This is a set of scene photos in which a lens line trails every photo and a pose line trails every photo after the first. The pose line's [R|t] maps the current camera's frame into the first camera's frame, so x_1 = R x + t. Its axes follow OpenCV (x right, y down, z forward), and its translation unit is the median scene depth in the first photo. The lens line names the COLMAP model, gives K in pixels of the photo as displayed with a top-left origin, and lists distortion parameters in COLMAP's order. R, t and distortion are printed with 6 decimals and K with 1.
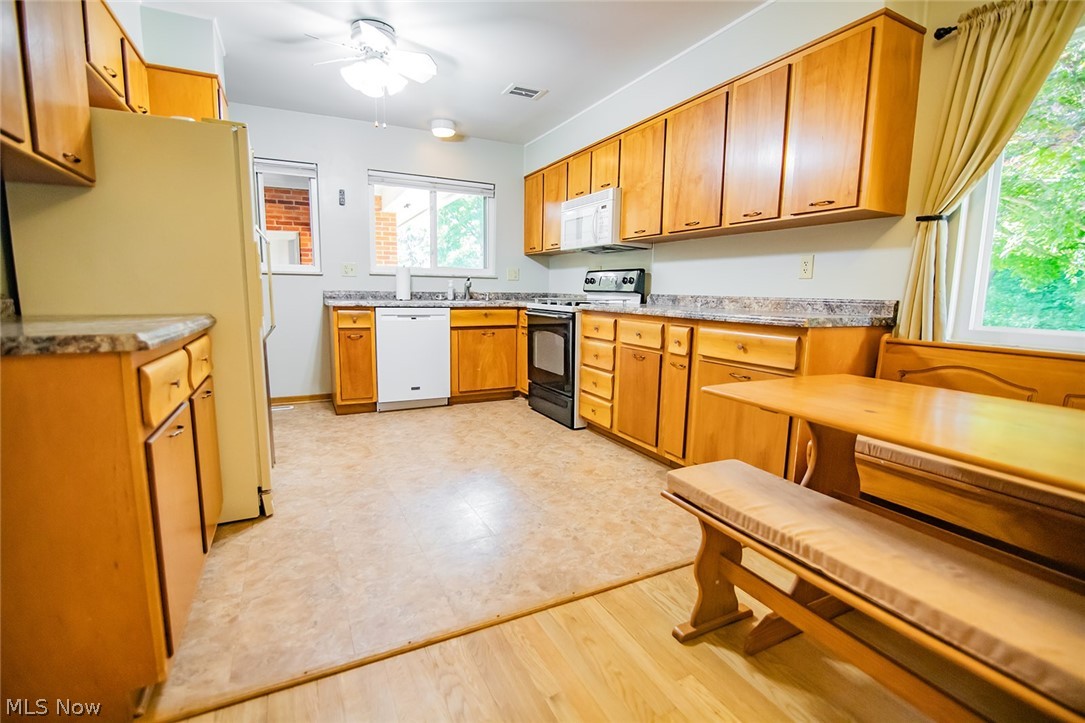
lens RADIAL K [[495.7, 0, 546.1], [0, 495.7, 360.8], [0, 0, 1]] dist [-0.019538, 0.001038]
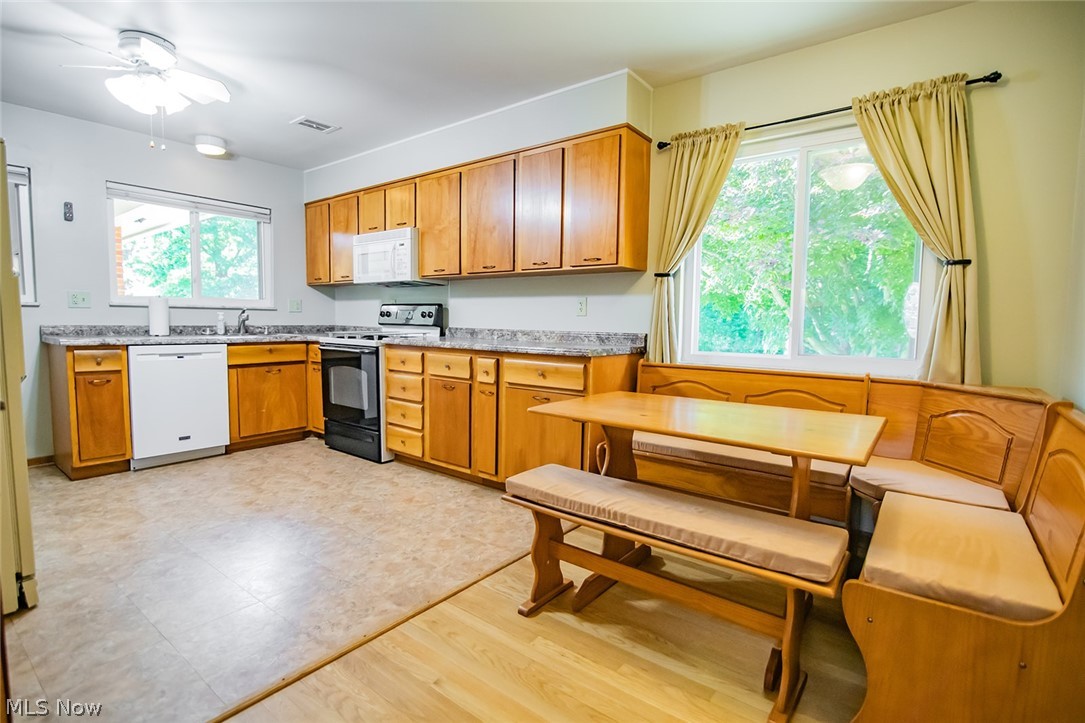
lens RADIAL K [[516.6, 0, 544.7], [0, 516.6, 361.1], [0, 0, 1]] dist [-0.019682, 0.001419]
pose [[0.902476, -0.036381, 0.429202, -0.106696], [0.059900, 0.997345, -0.041412, -0.005058], [-0.426556, 0.063083, 0.902259, -0.112073]]
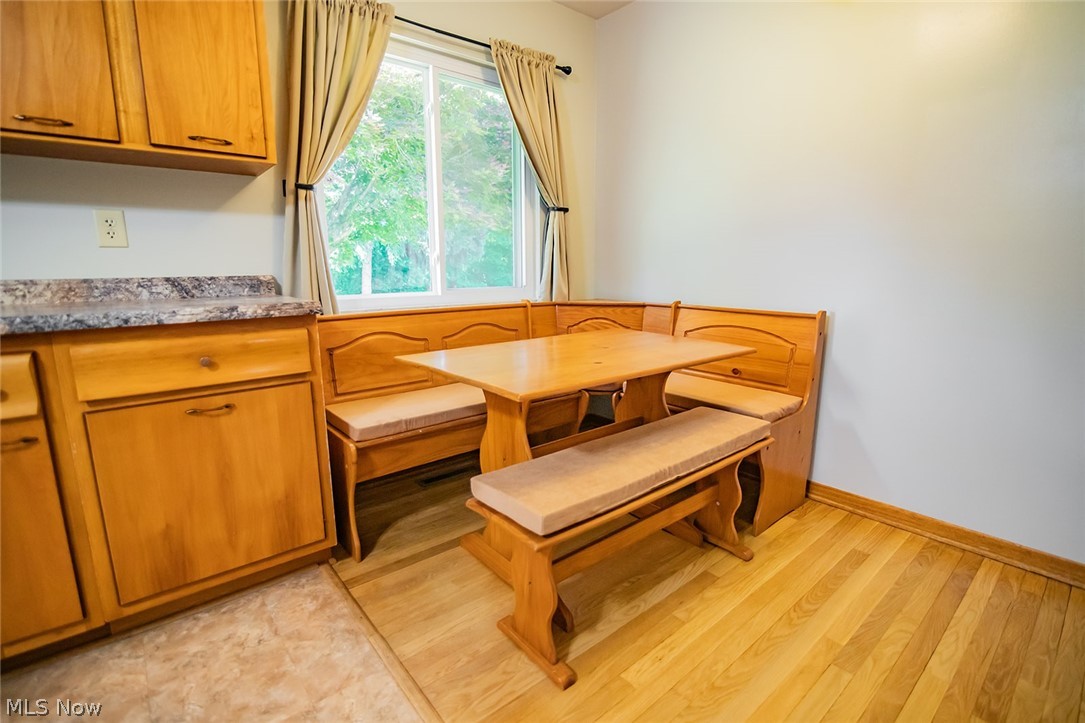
lens RADIAL K [[503.2, 0, 542.5], [0, 503.2, 361.5], [0, 0, 1]] dist [-0.018941, 0.000599]
pose [[-0.227641, -0.196091, 0.953797, -0.216182], [0.136517, 0.963413, 0.230650, -0.087300], [-0.964128, 0.182715, -0.192542, 0.558462]]
